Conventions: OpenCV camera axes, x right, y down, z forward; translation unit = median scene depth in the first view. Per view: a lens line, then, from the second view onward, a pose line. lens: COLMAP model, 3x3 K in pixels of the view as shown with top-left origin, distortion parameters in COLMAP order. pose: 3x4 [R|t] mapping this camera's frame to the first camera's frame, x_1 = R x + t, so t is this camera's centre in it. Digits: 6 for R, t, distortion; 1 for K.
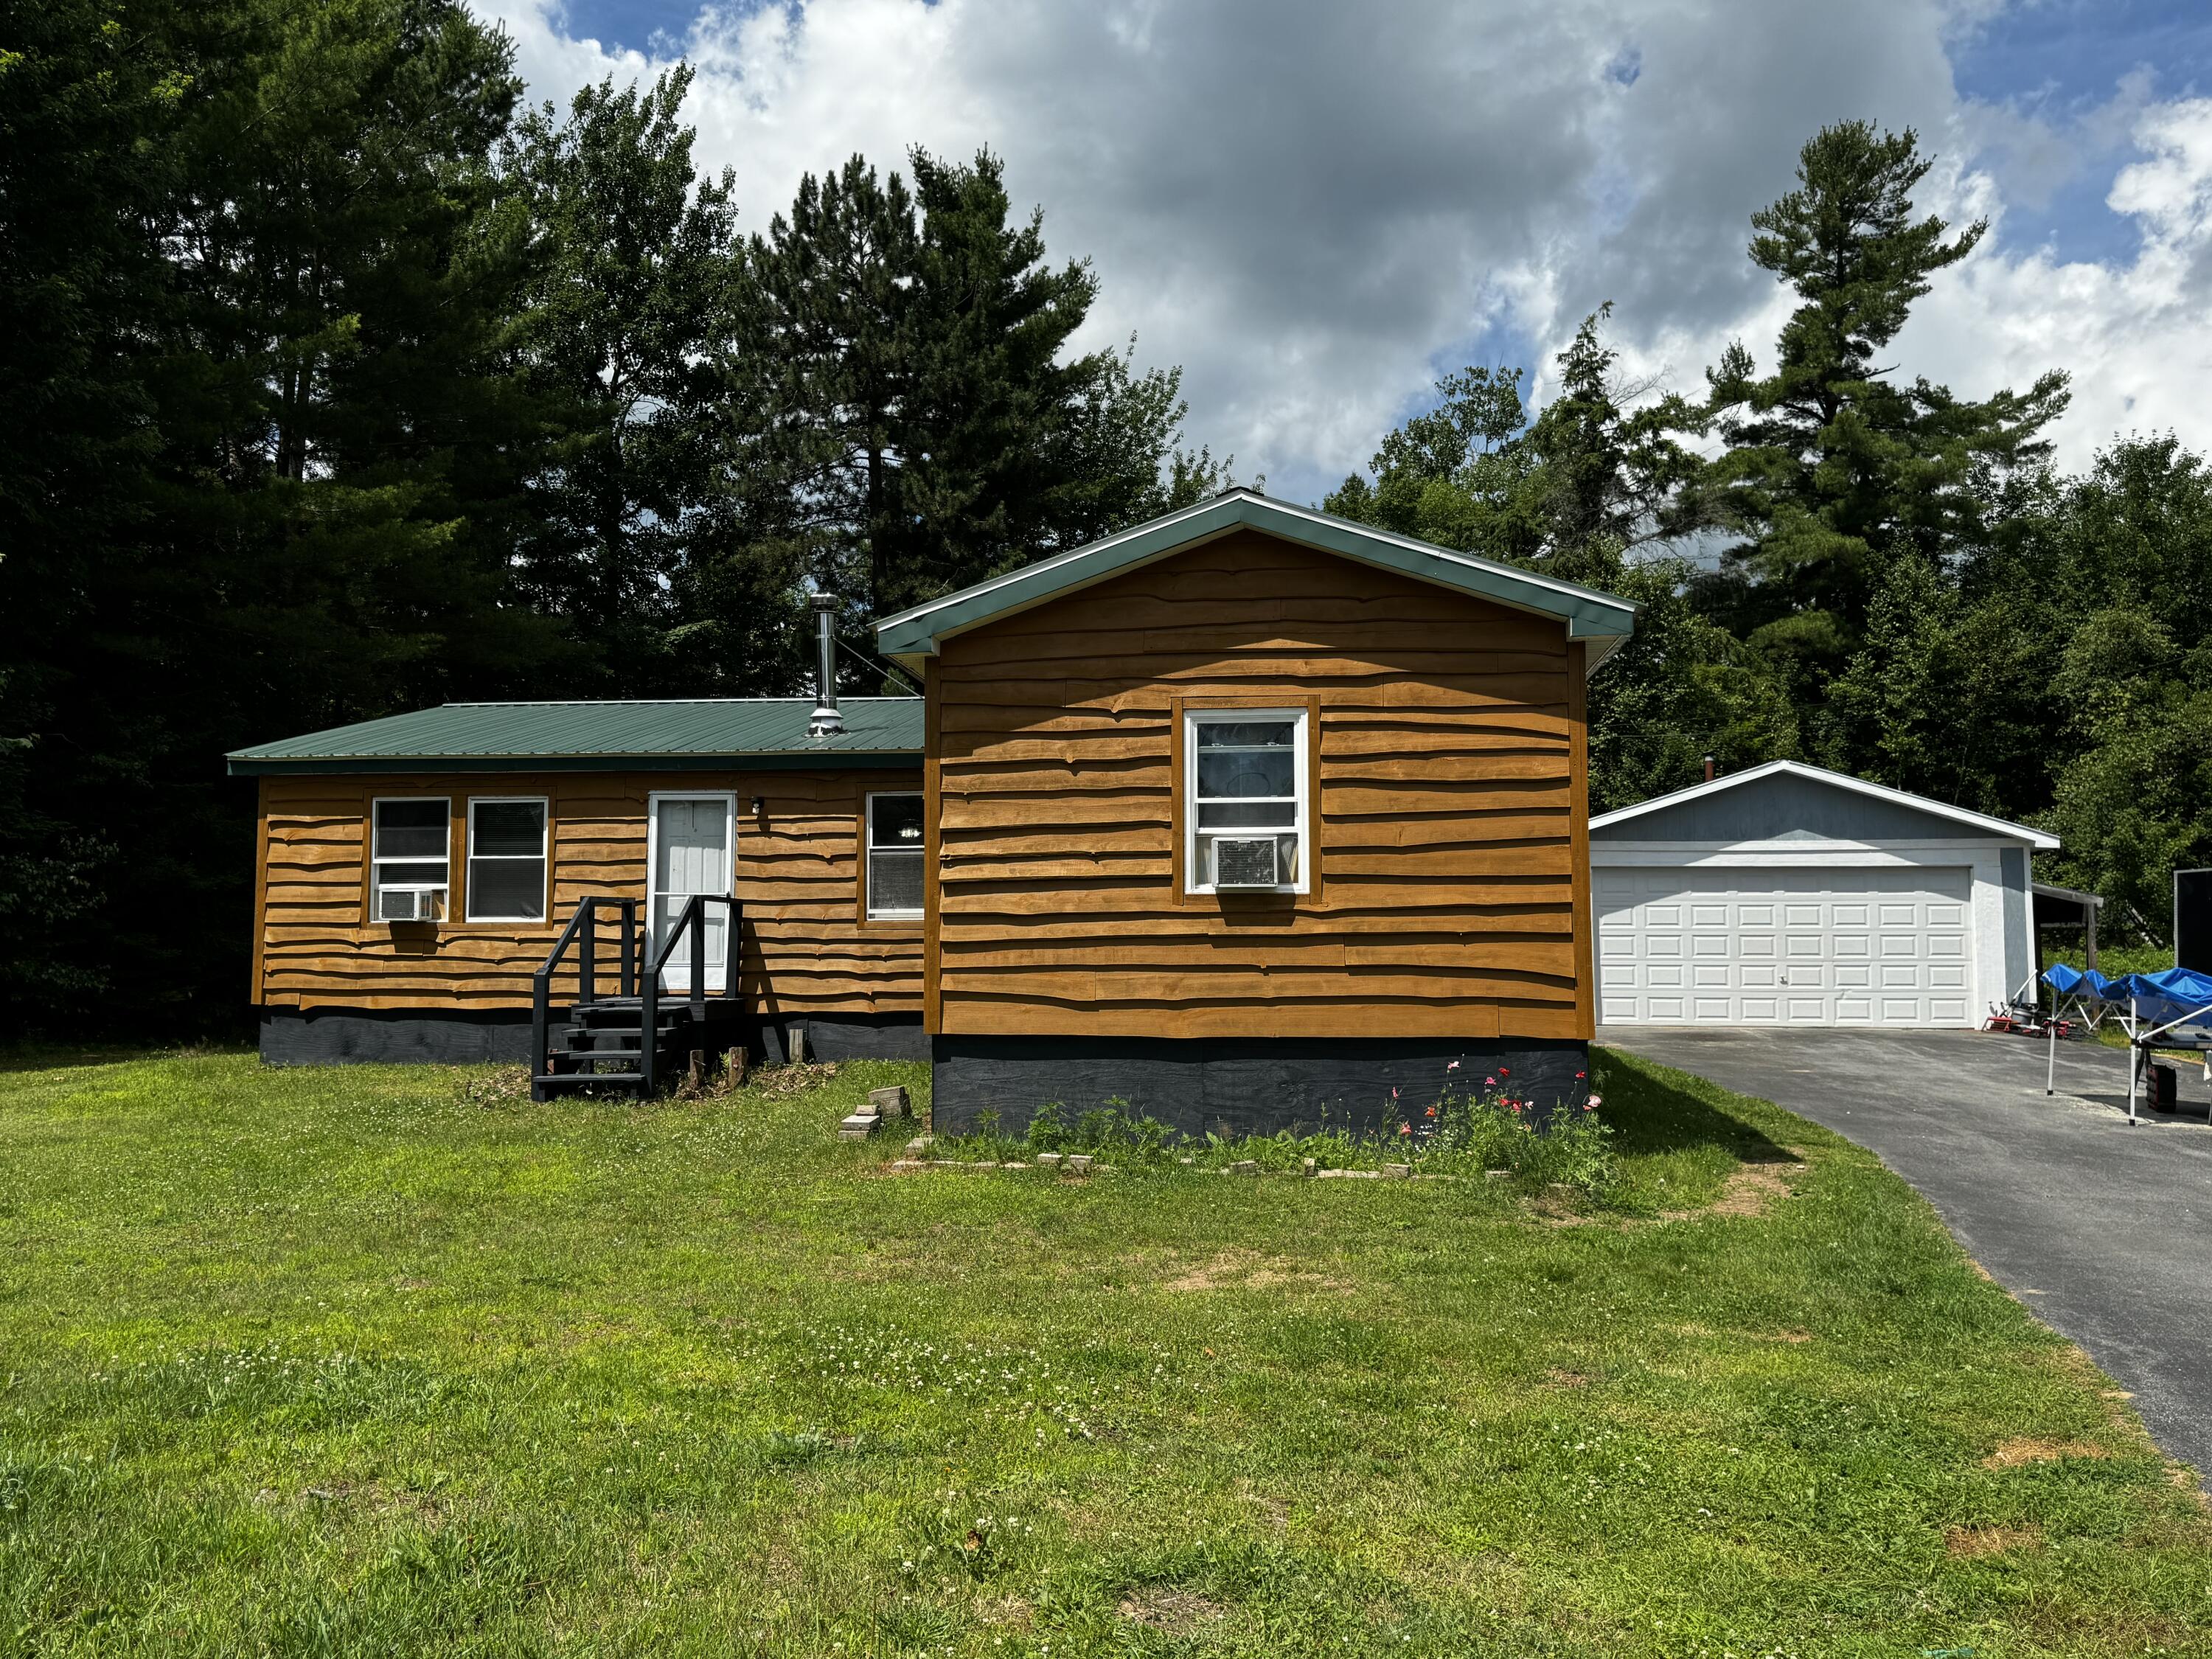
lens RADIAL K [[1728.0, 0, 1106.0], [0, 1728.0, 829.5], [0, 0, 1]] dist [0.139254, -0.185986]
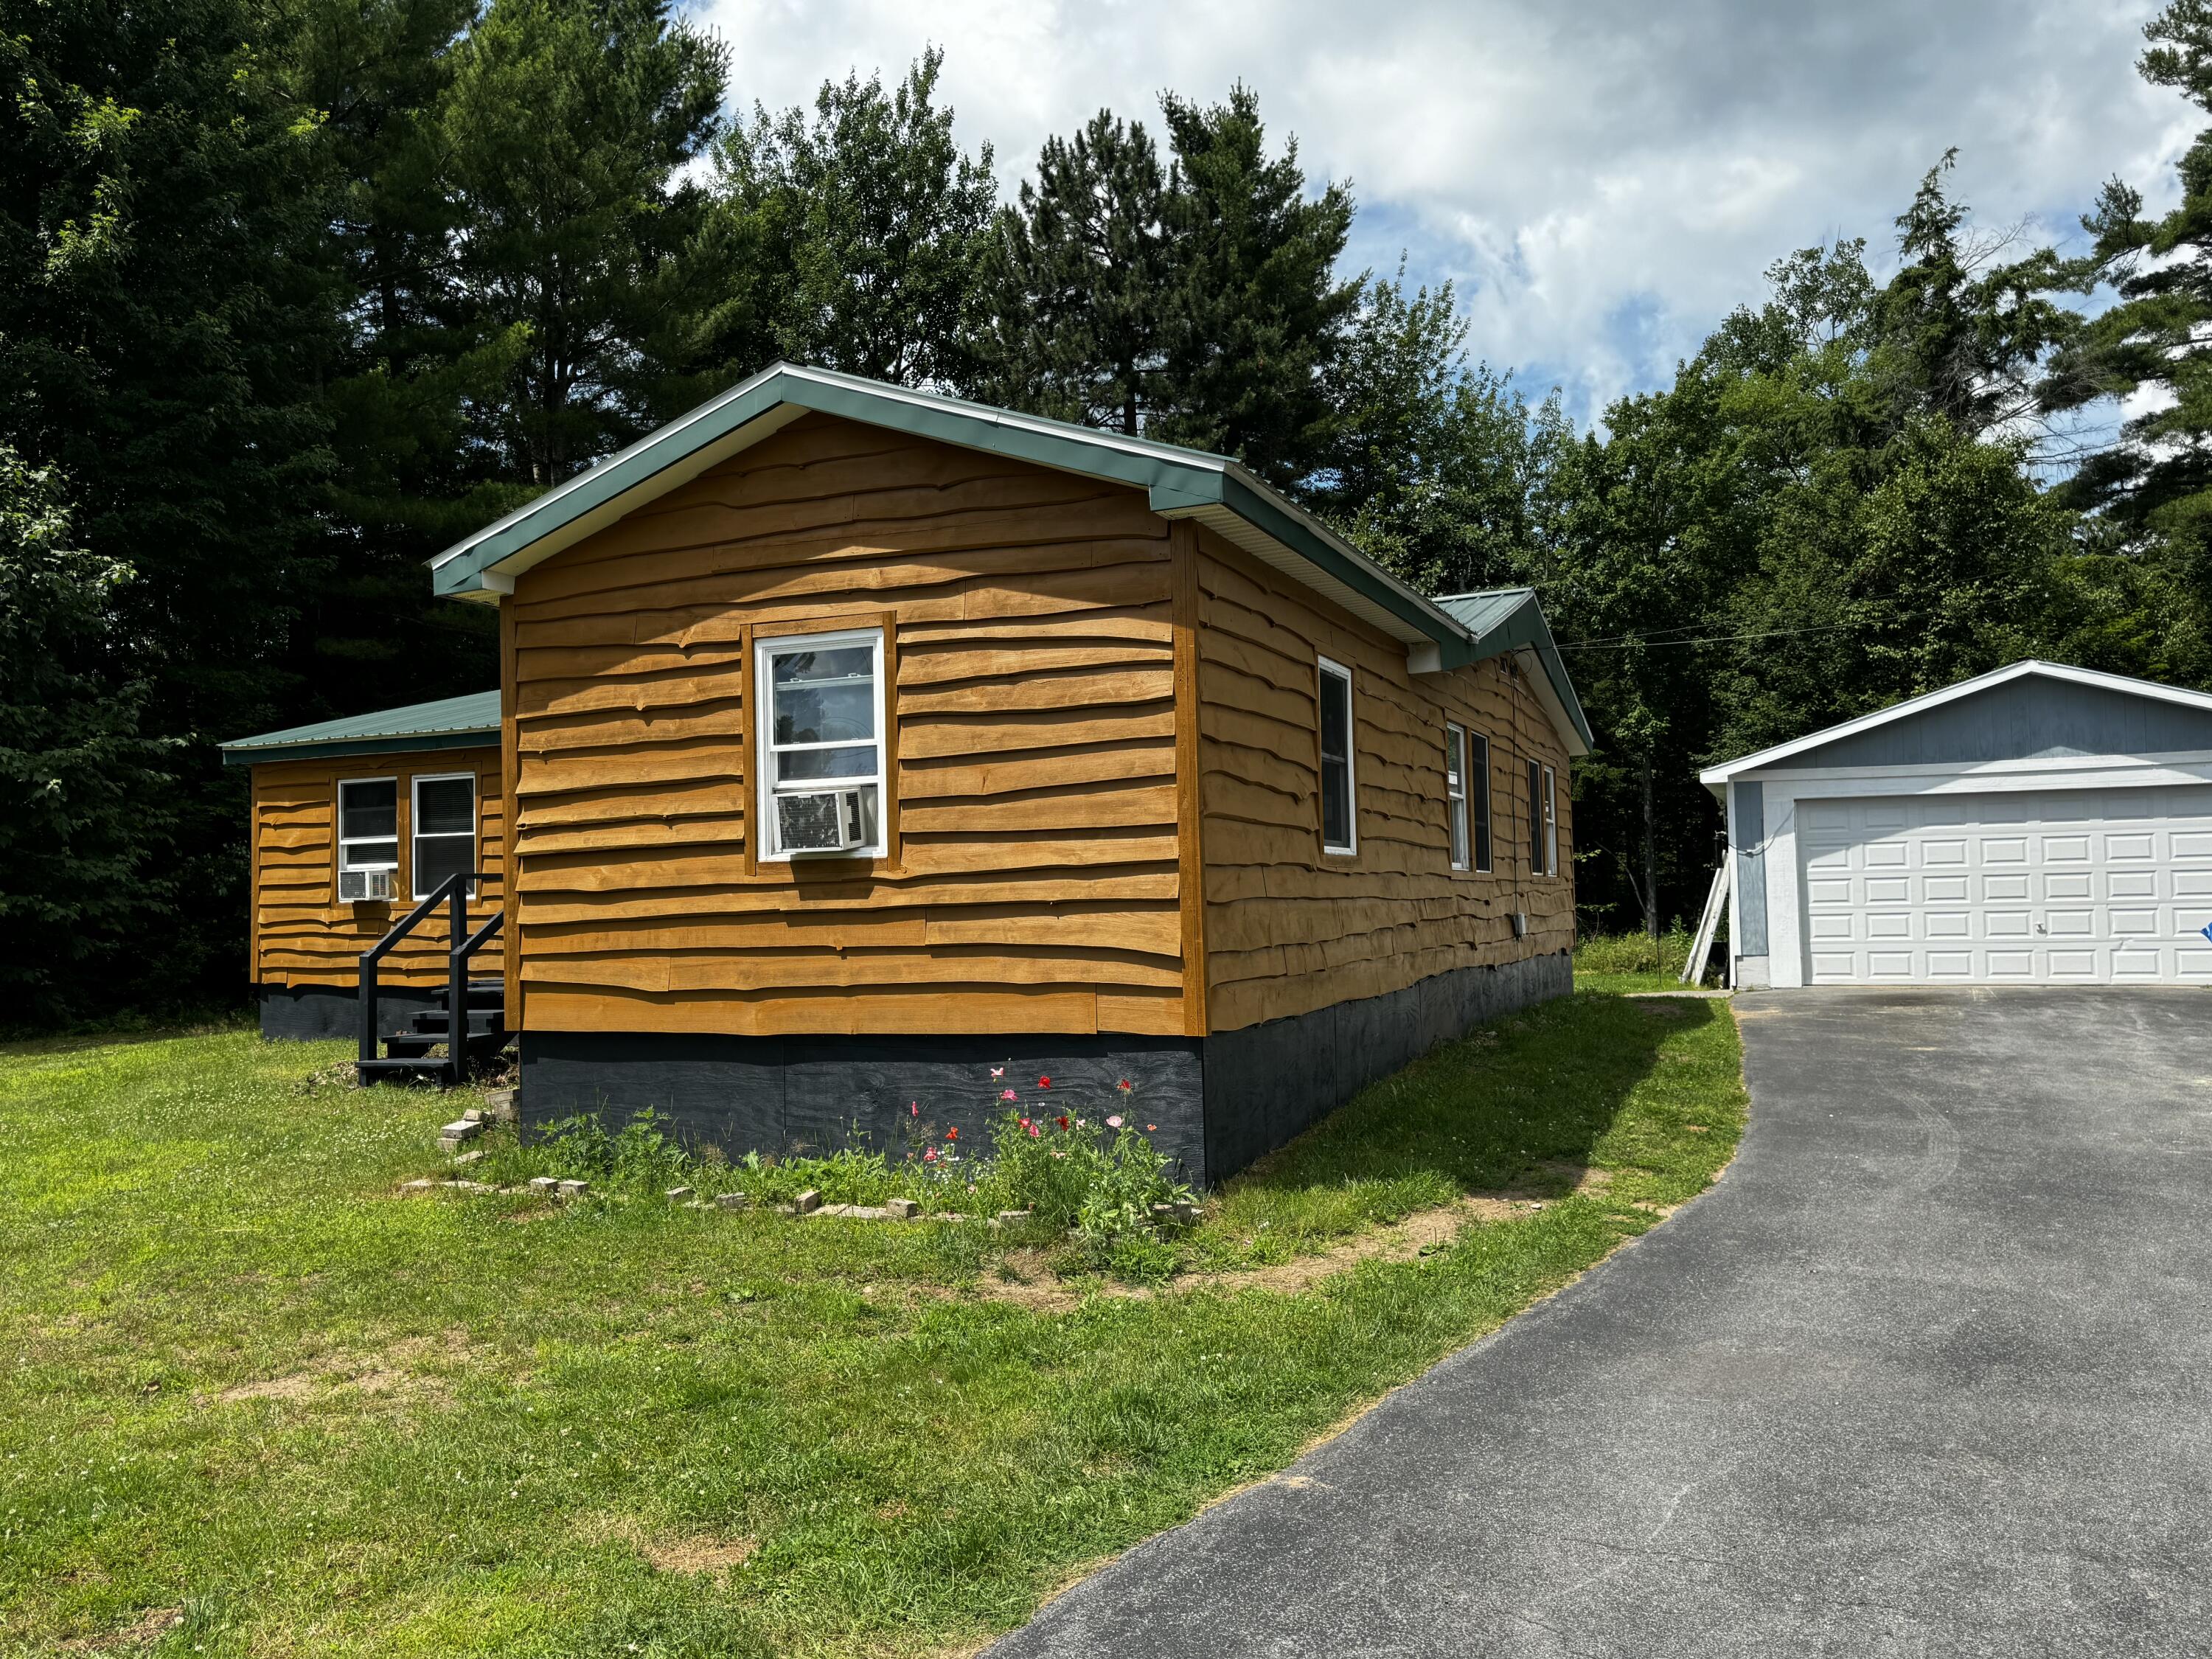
lens RADIAL K [[1676.7, 0, 1106.0], [0, 1676.7, 829.5], [0, 0, 1]] dist [0.042808, -0.028721]
pose [[0.961635, -0.033033, -0.272335, 0.278473], [0.040405, 0.998952, 0.021505, 0.007322], [0.271339, -0.031684, 0.961962, 0.178460]]
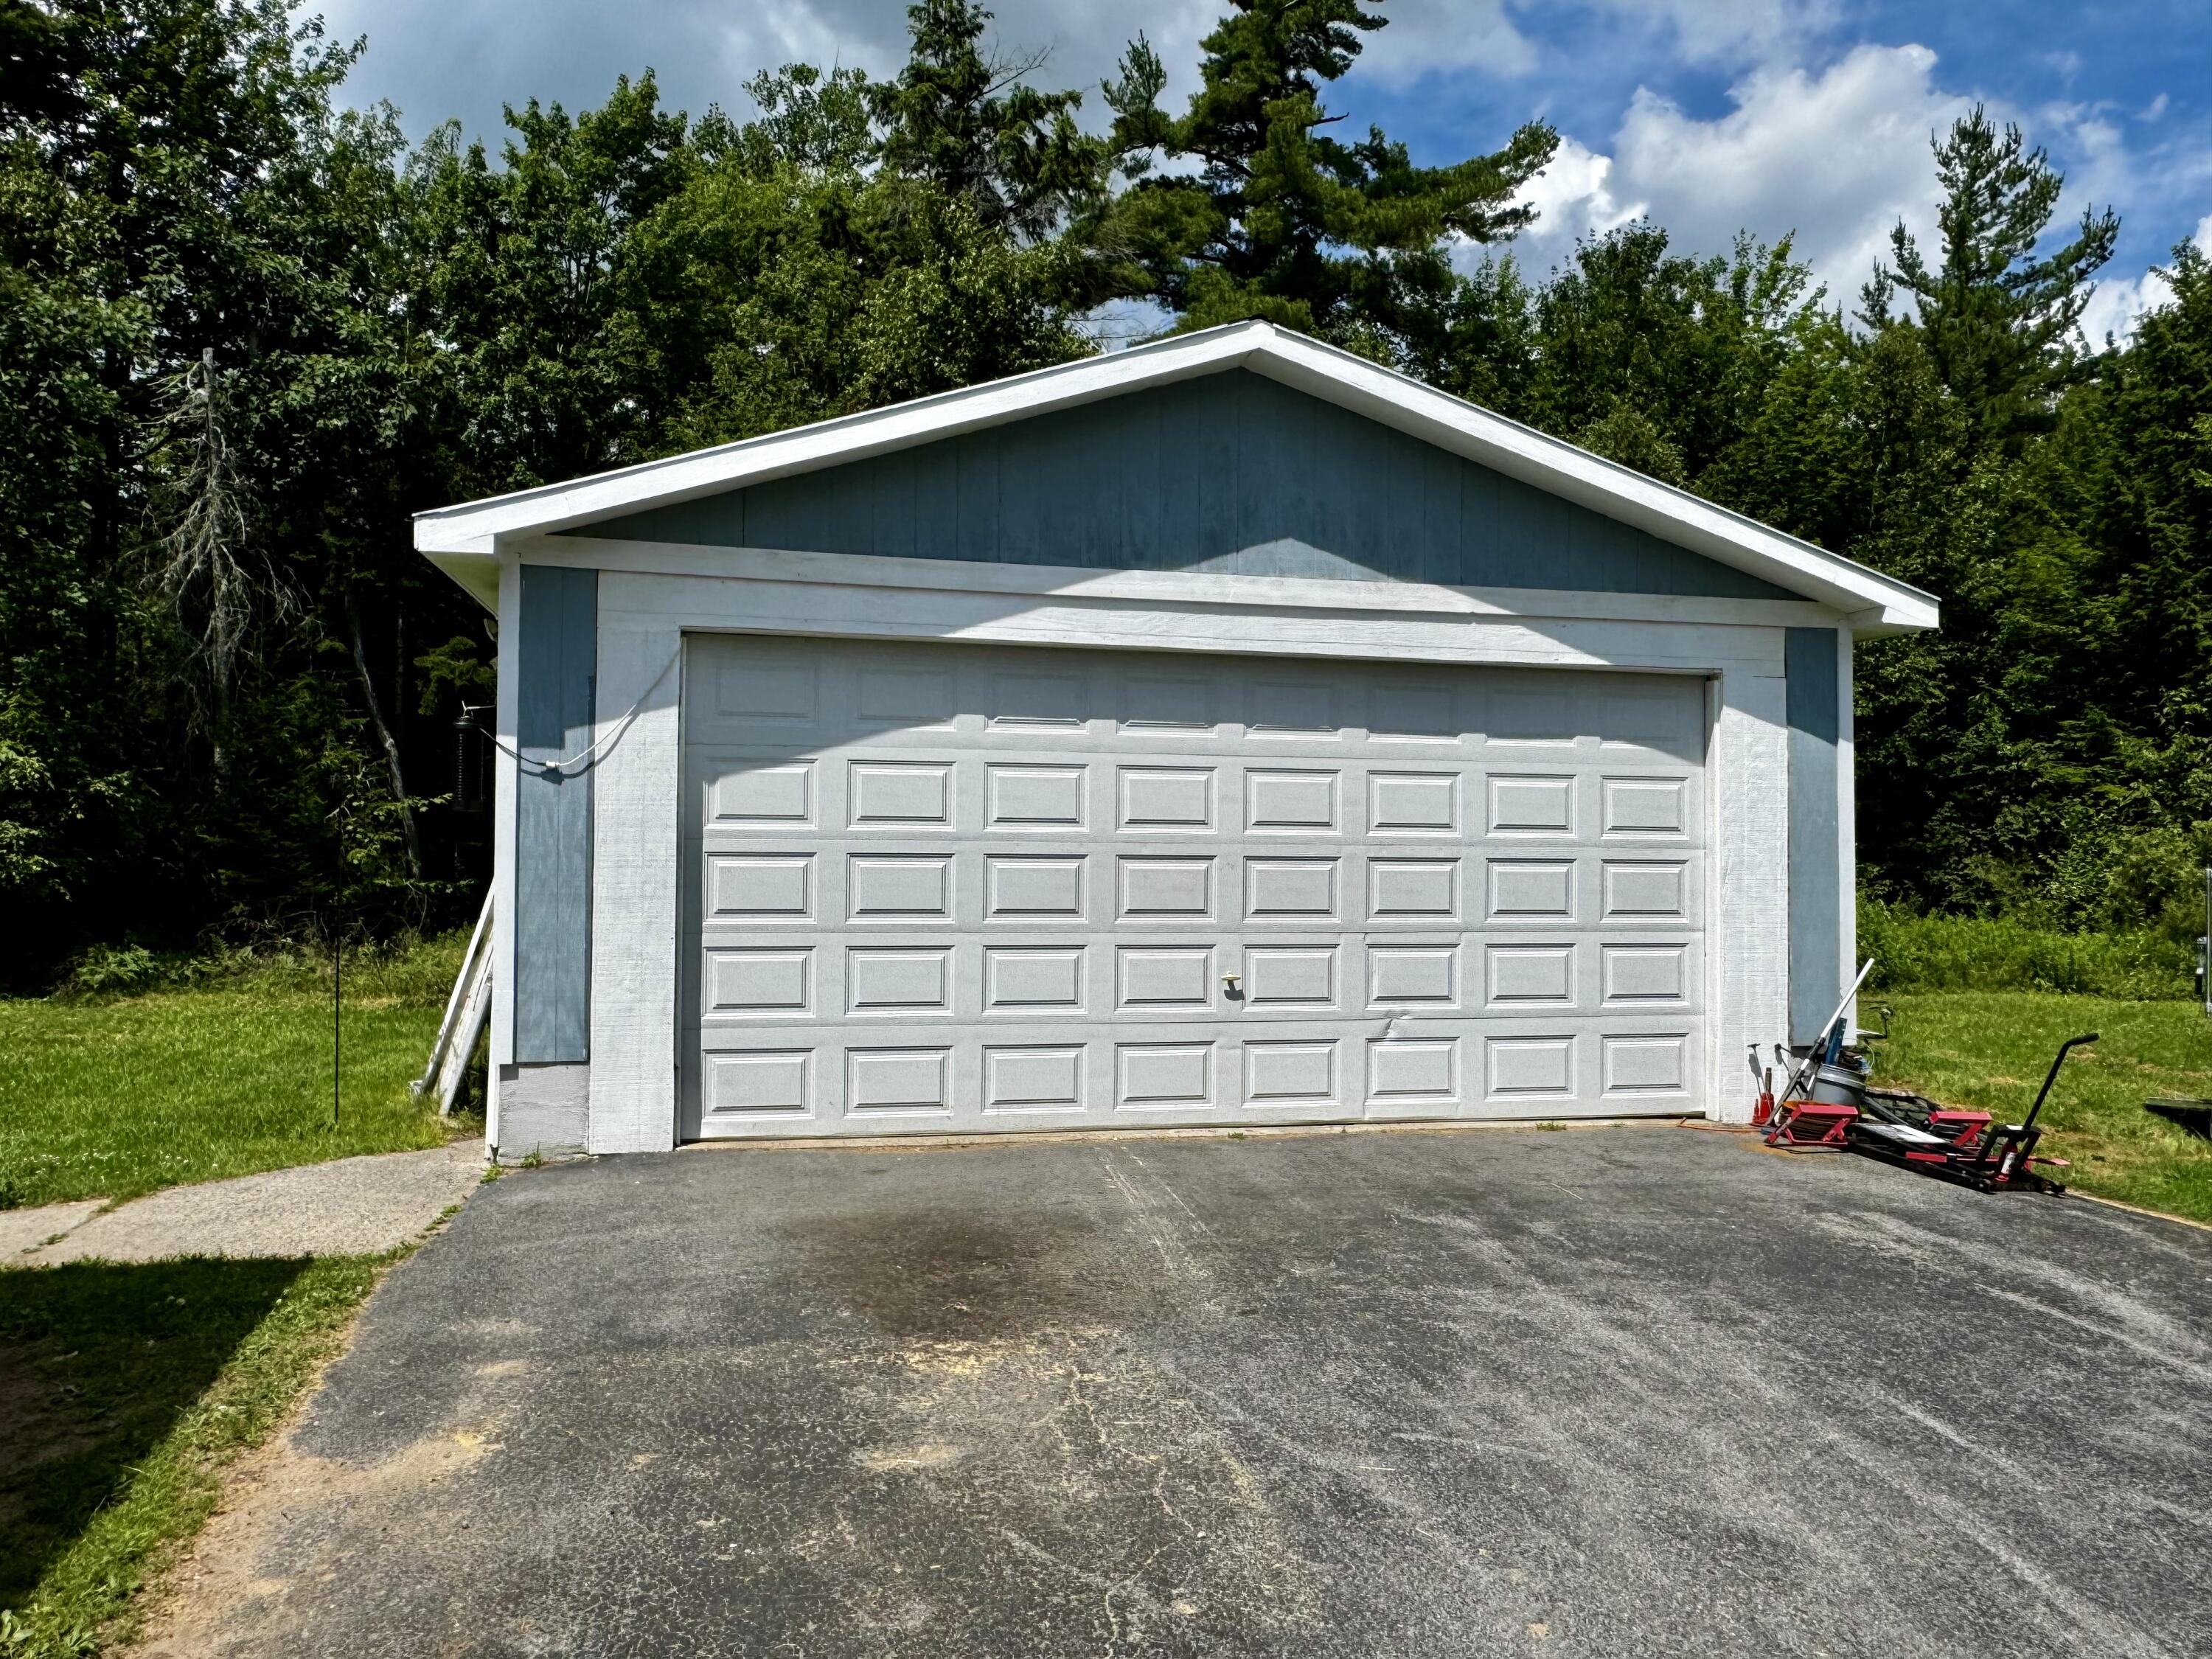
lens RADIAL K [[1517.3, 0, 1106.0], [0, 1517.3, 829.5], [0, 0, 1]] dist [0.038079, 0.000509]
pose [[0.946856, 0.018264, 0.321139, 0.410909], [-0.034215, 0.998441, 0.044097, 0.066010], [-0.319833, -0.052741, 0.946005, 1.124986]]
